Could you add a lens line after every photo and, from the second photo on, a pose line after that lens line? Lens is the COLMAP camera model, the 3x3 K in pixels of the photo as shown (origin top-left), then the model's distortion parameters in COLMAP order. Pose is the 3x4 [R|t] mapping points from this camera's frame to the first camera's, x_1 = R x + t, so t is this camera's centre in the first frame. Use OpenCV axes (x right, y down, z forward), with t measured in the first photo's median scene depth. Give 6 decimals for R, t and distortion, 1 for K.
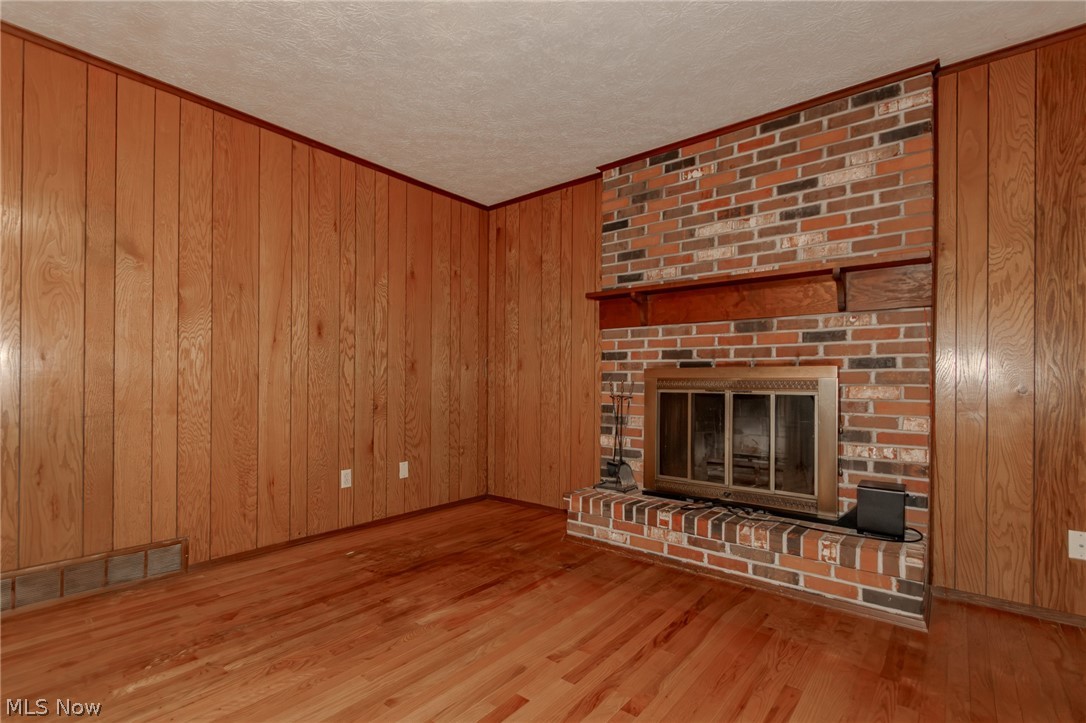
lens RADIAL K [[500.8, 0, 527.7], [0, 500.8, 383.7], [0, 0, 1]] dist [0.008163, -0.007414]
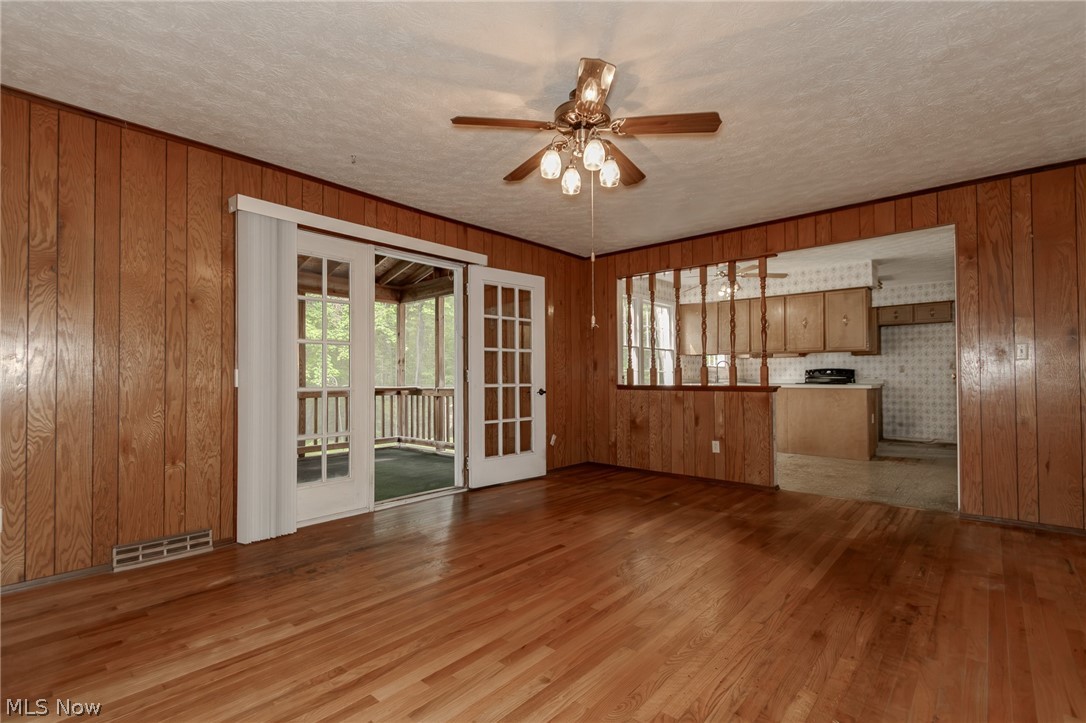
lens RADIAL K [[500.8, 0, 541.8], [0, 500.8, 346.9], [0, 0, 1]] dist [0.008163, -0.007414]
pose [[-0.999324, -0.000292, 0.036756, -0.170862], [-0.002476, 0.998232, -0.059395, -0.020244], [-0.036673, -0.059446, -0.997558, 1.226323]]
